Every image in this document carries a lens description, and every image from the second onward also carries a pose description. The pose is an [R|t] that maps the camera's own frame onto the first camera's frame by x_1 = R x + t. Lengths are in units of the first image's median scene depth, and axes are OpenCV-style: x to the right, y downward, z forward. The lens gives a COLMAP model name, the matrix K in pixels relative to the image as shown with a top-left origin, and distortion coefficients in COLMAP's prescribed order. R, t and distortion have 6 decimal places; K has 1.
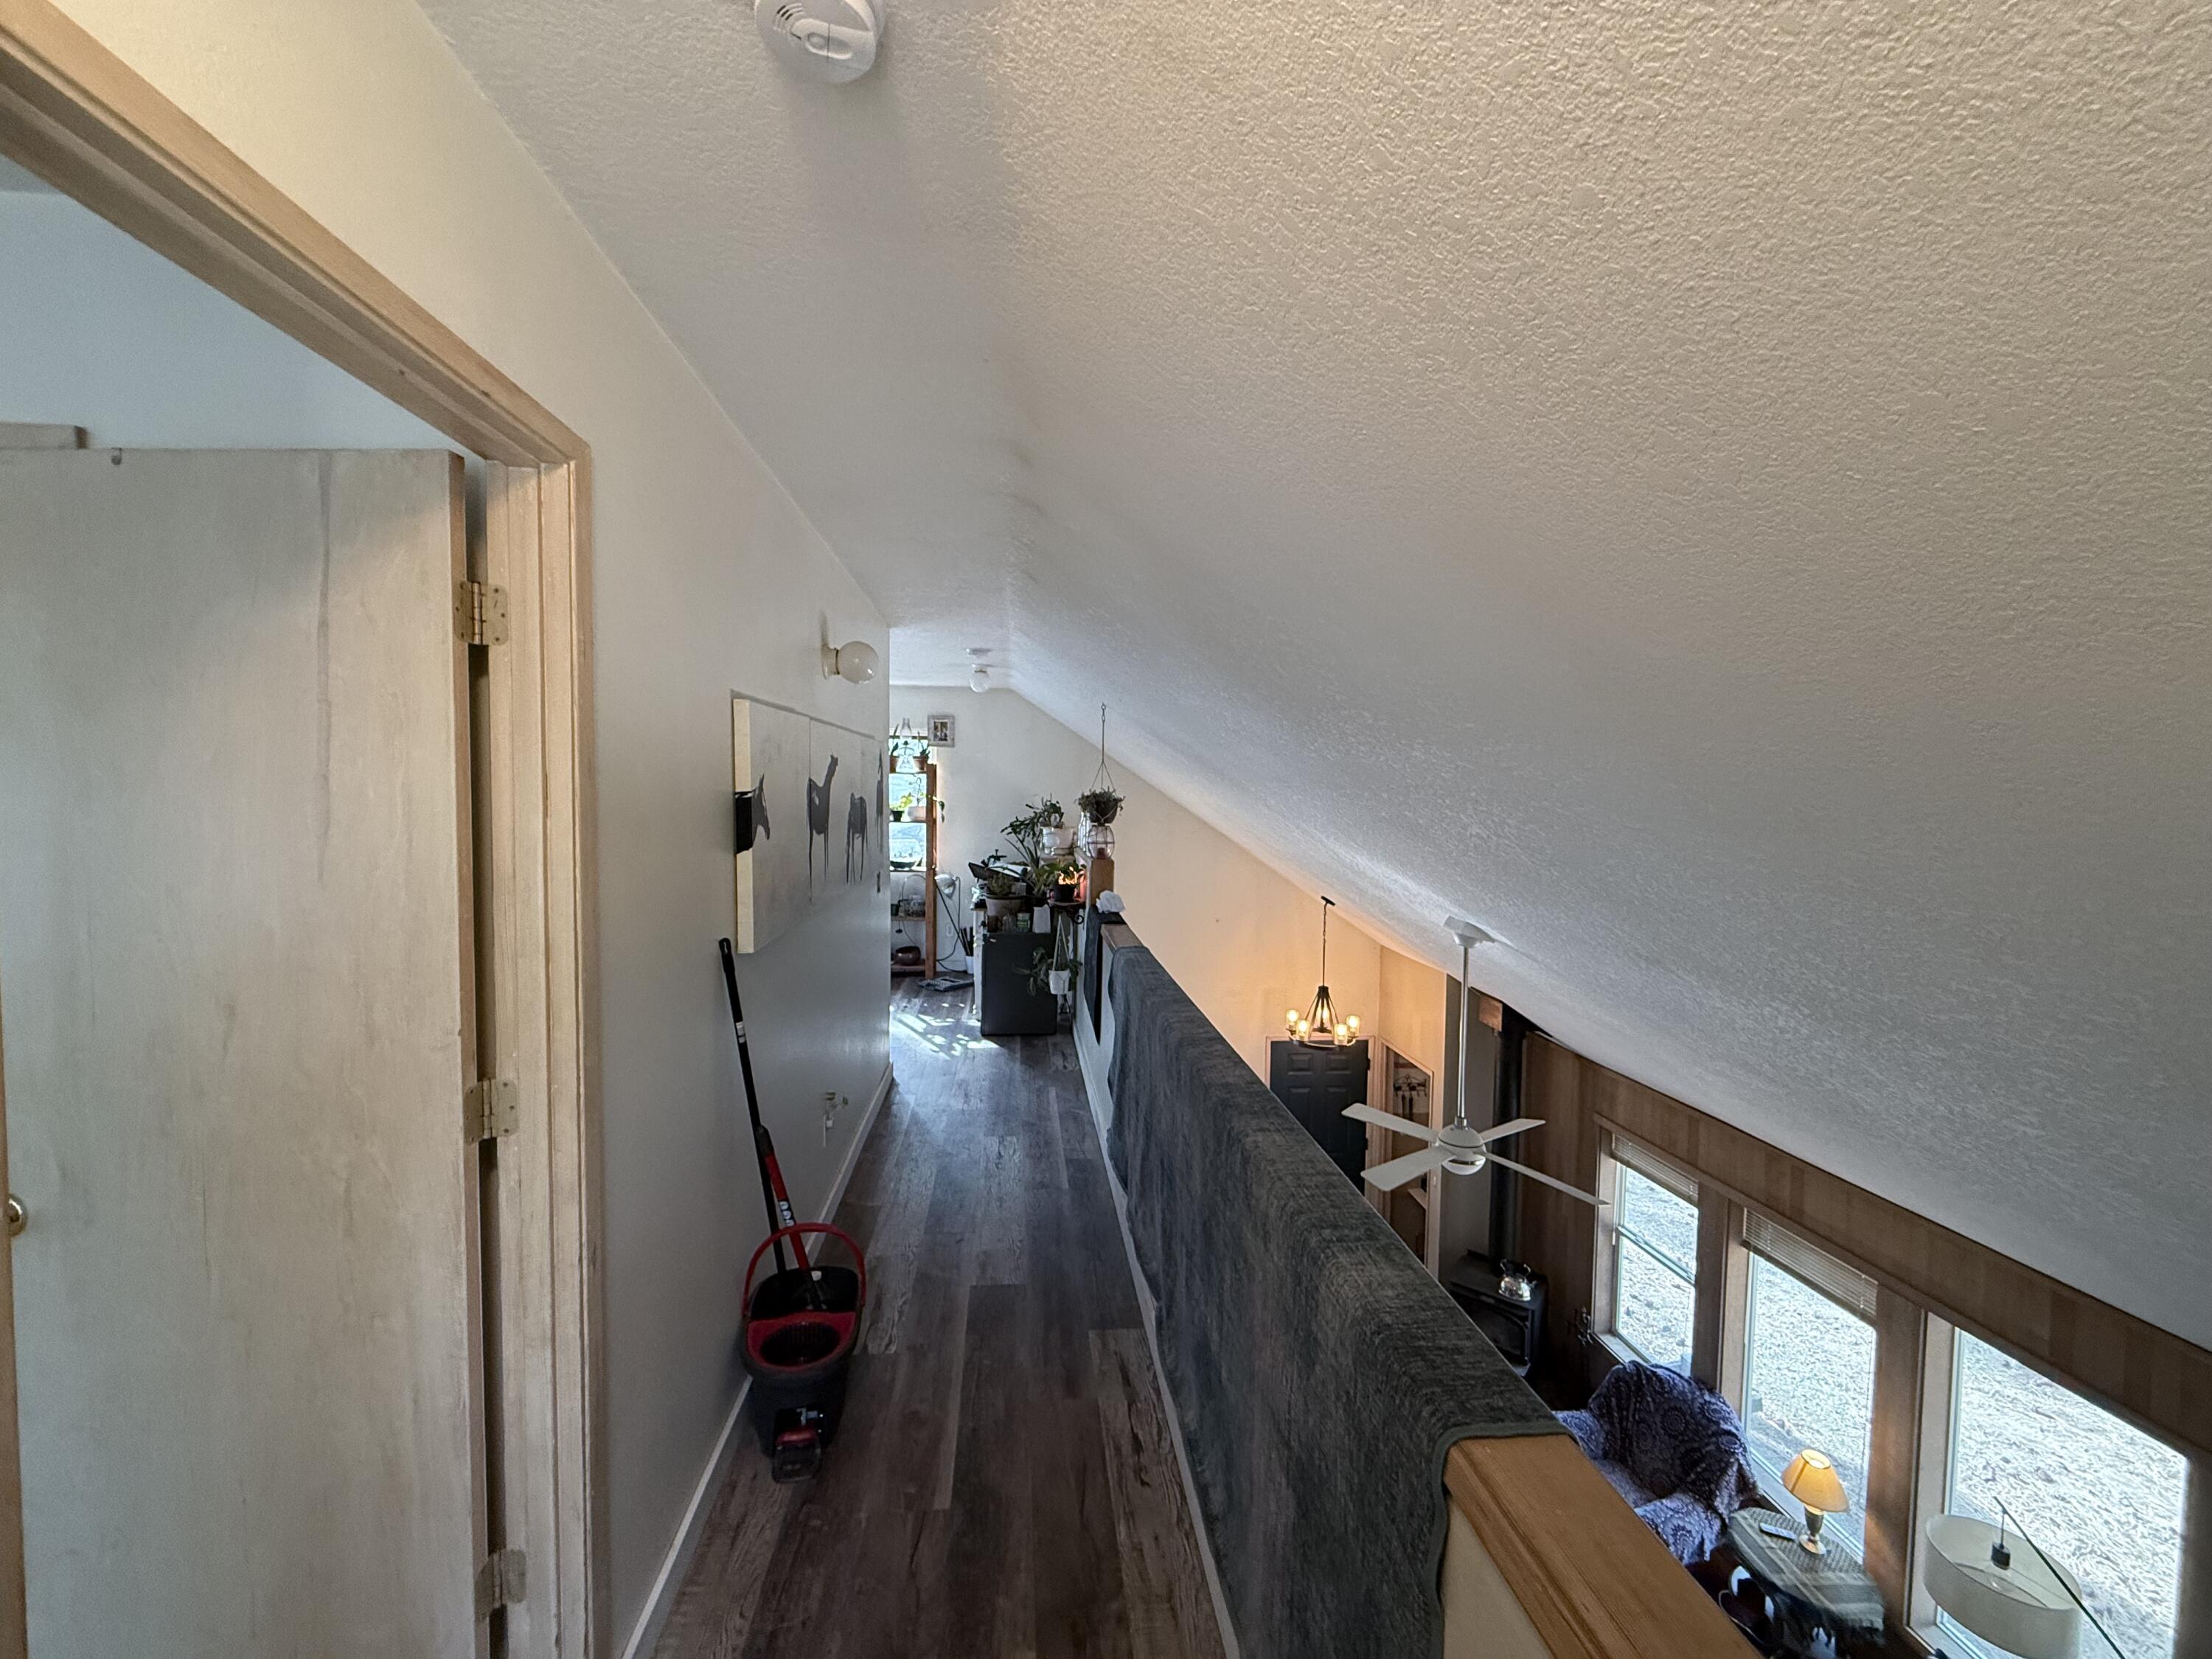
lens RADIAL K [[877.3, 0, 1097.8], [0, 877.3, 825.0], [0, 0, 1]] dist [-0.000759, 0.000091]
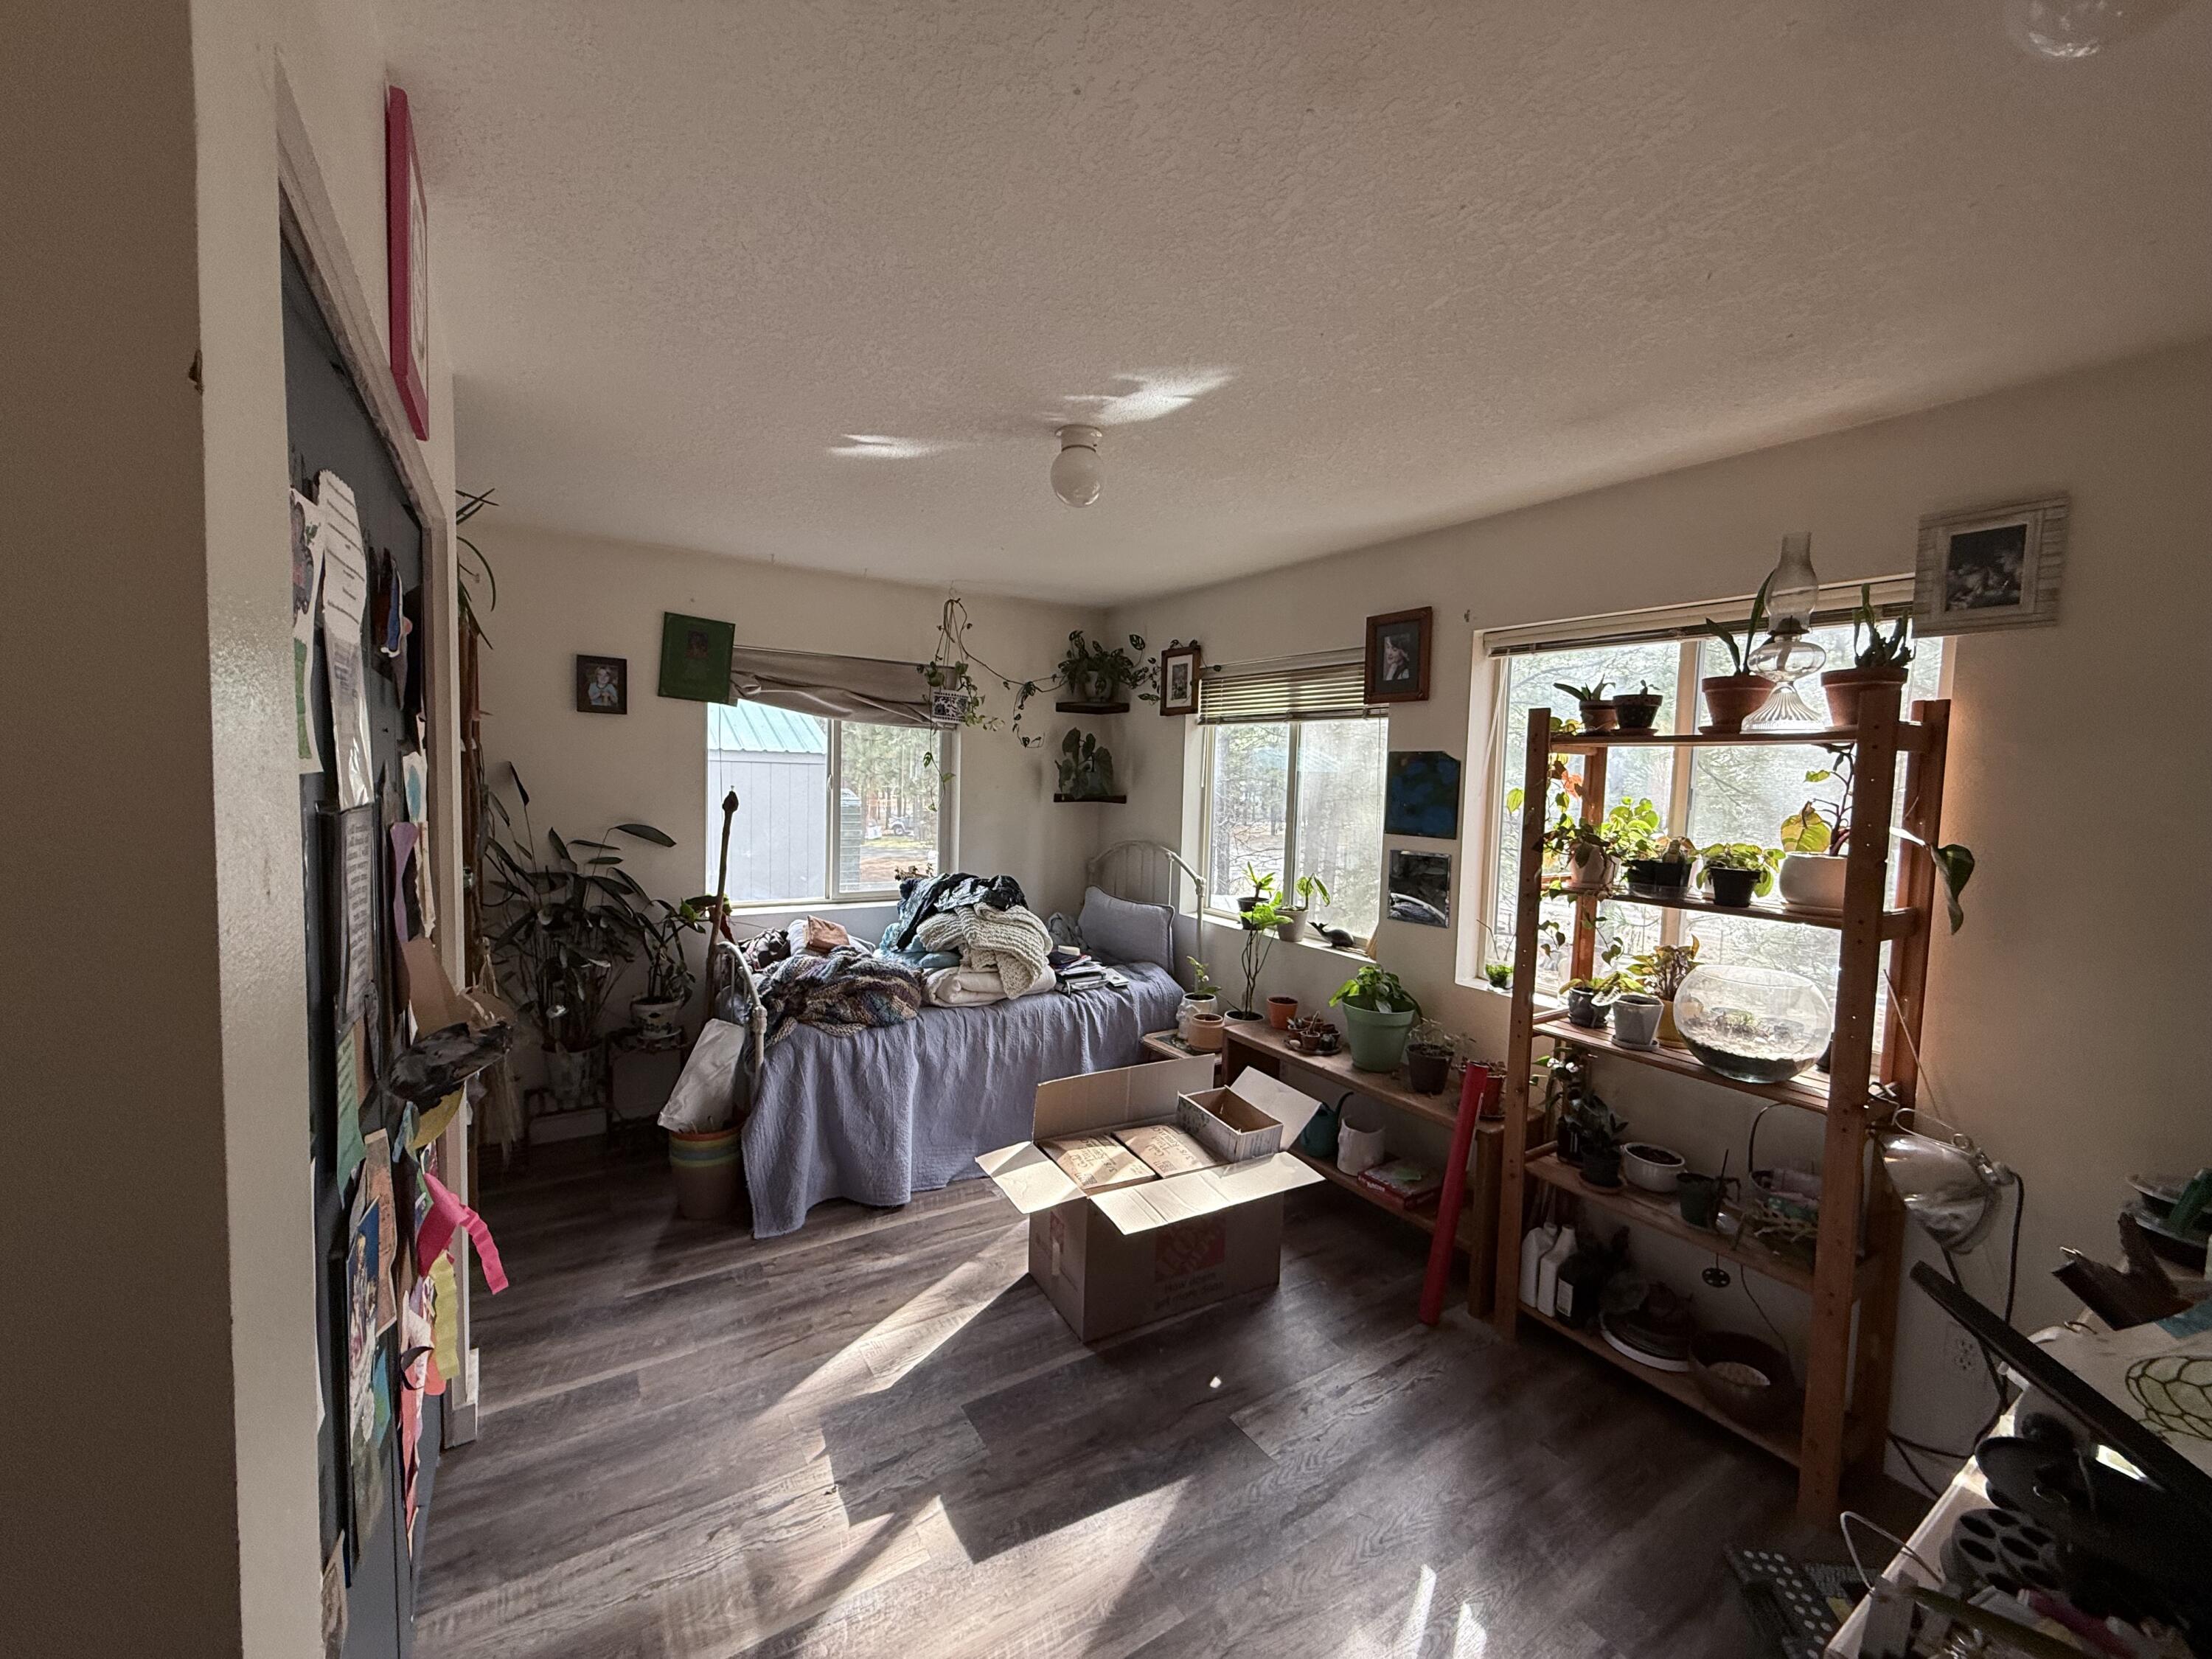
lens RADIAL K [[877.3, 0, 1097.8], [0, 877.3, 825.0], [0, 0, 1]] dist [-0.000759, 0.000091]
pose [[0.574979, 0.058147, -0.816099, -0.112443], [-0.064663, 0.997581, 0.025520, -0.023264], [0.815609, 0.038098, 0.577348, 0.649805]]
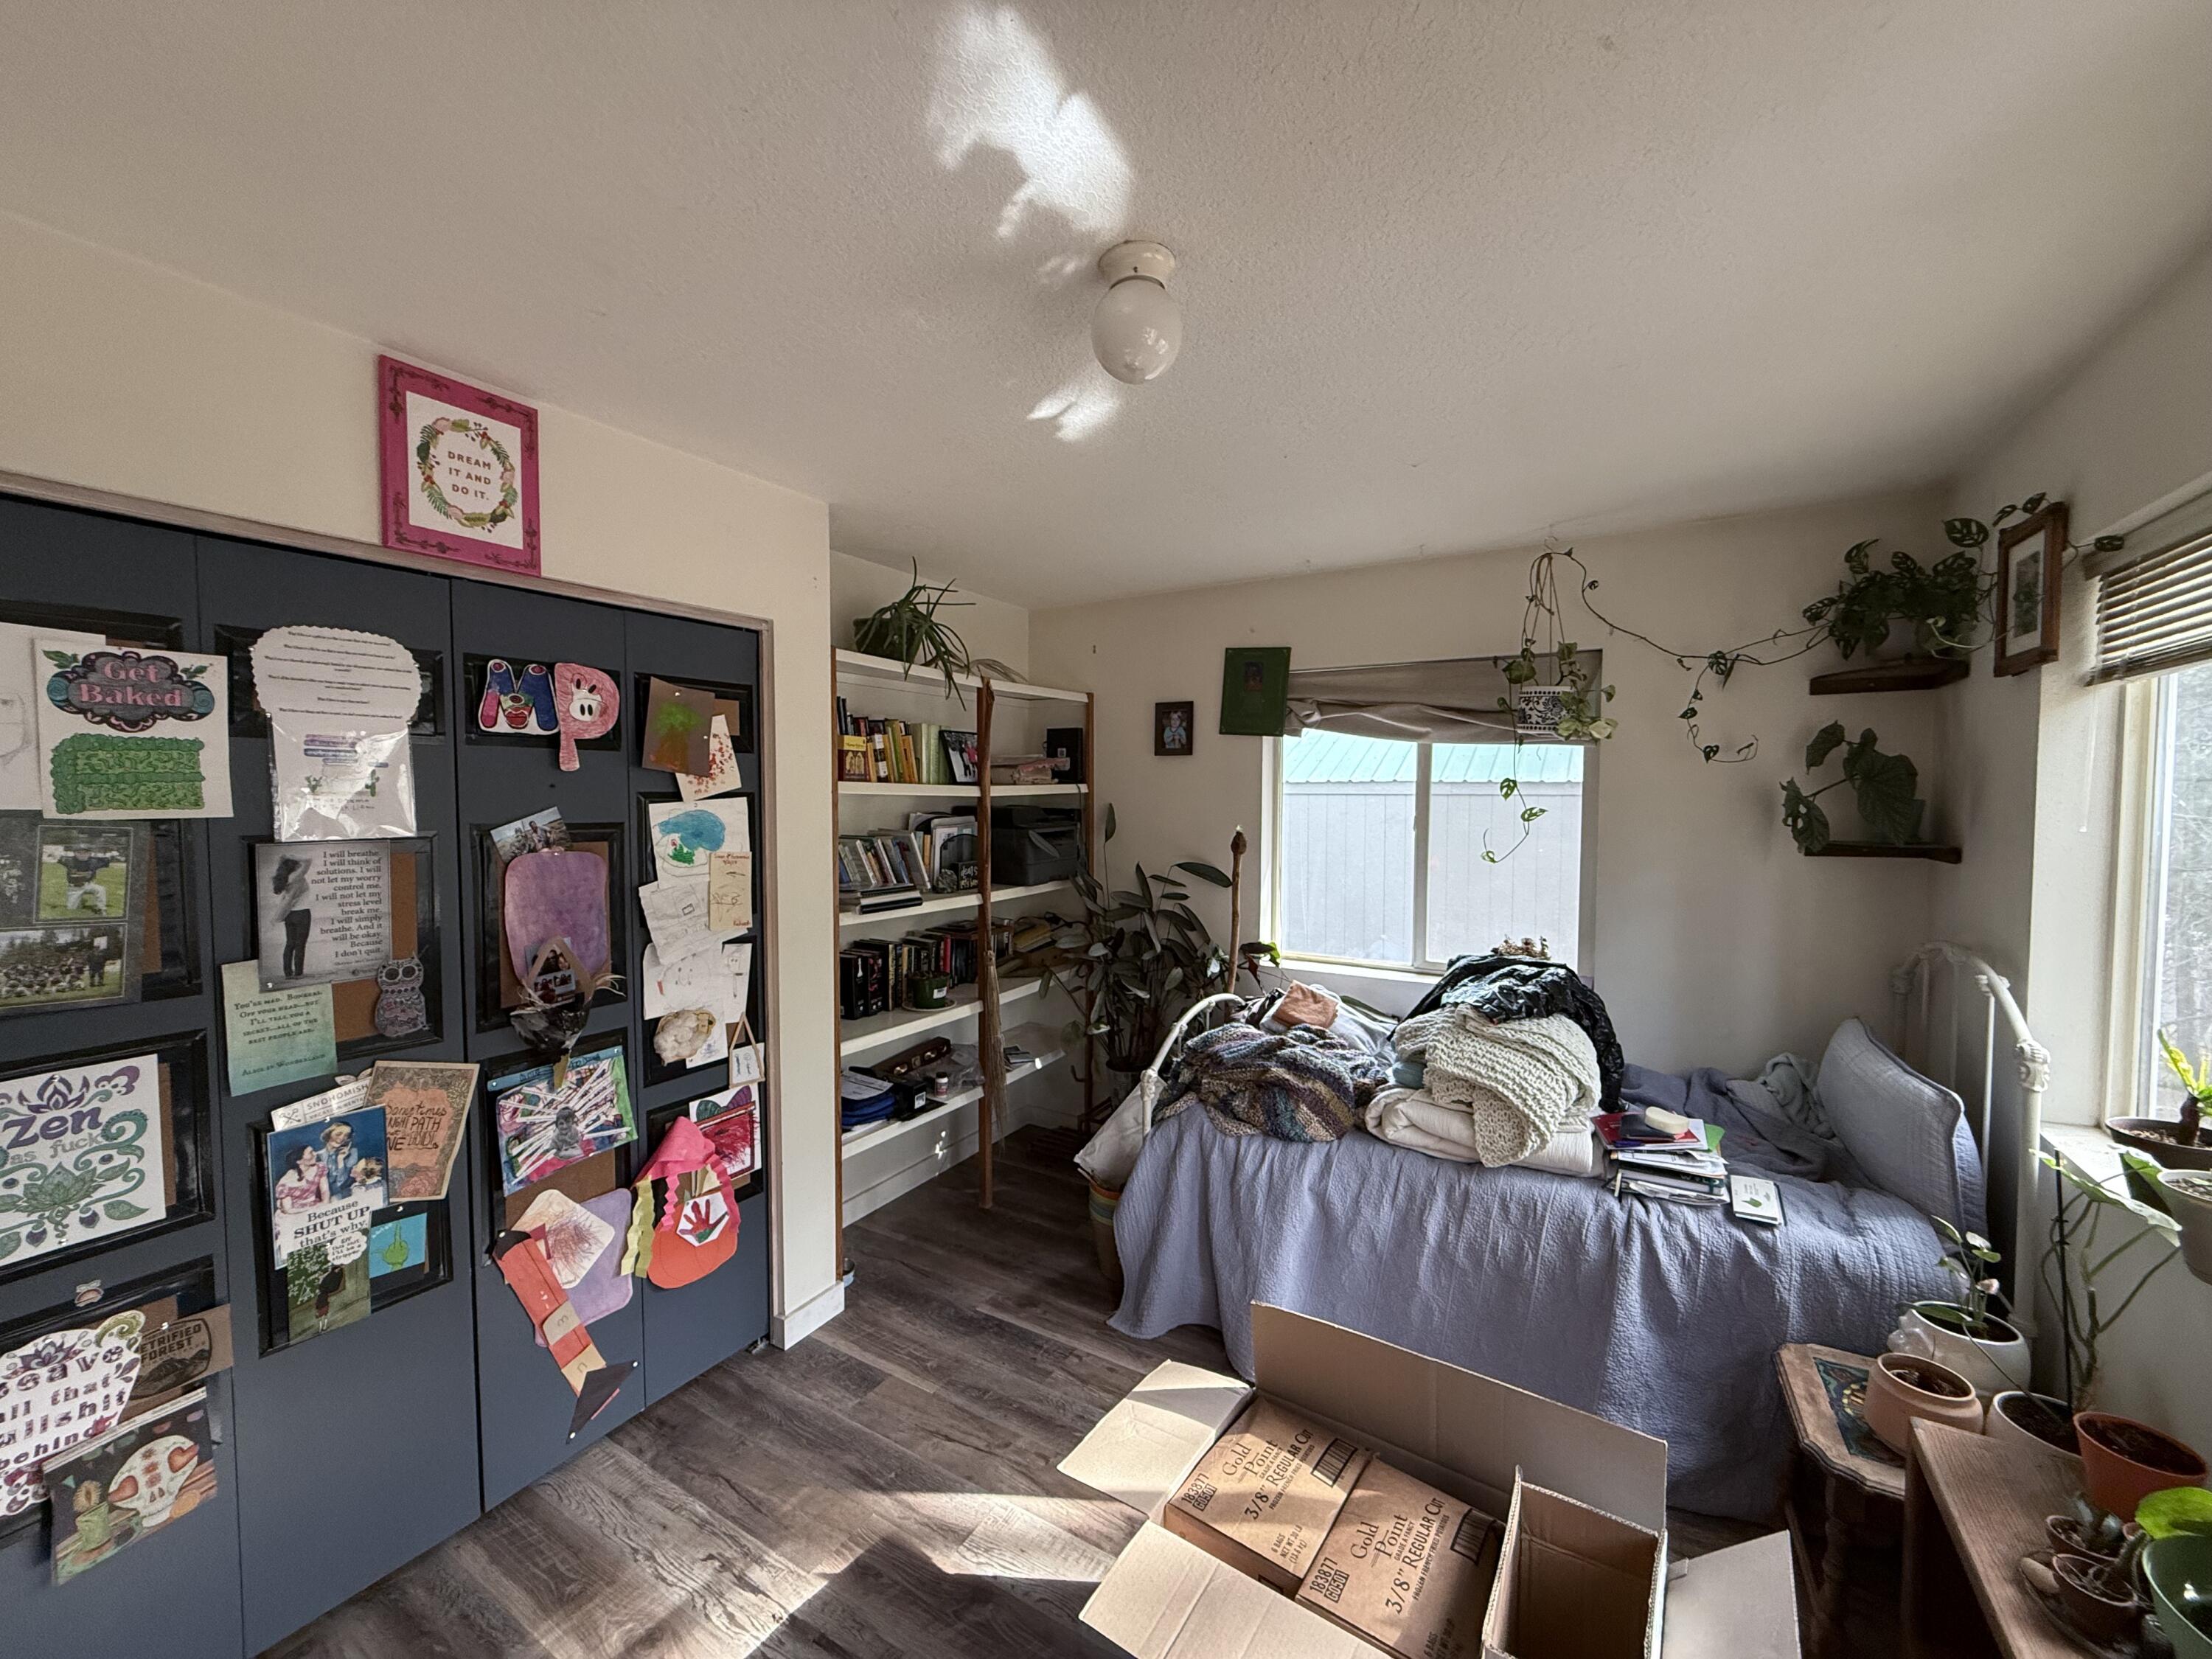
lens RADIAL K [[877.3, 0, 1097.8], [0, 877.3, 825.0], [0, 0, 1]] dist [-0.000759, 0.000091]
pose [[-0.477152, 0.024114, -0.878490, -0.203570], [-0.047624, 0.997445, 0.053247, -0.040238], [0.877530, 0.067244, -0.474784, 0.921808]]
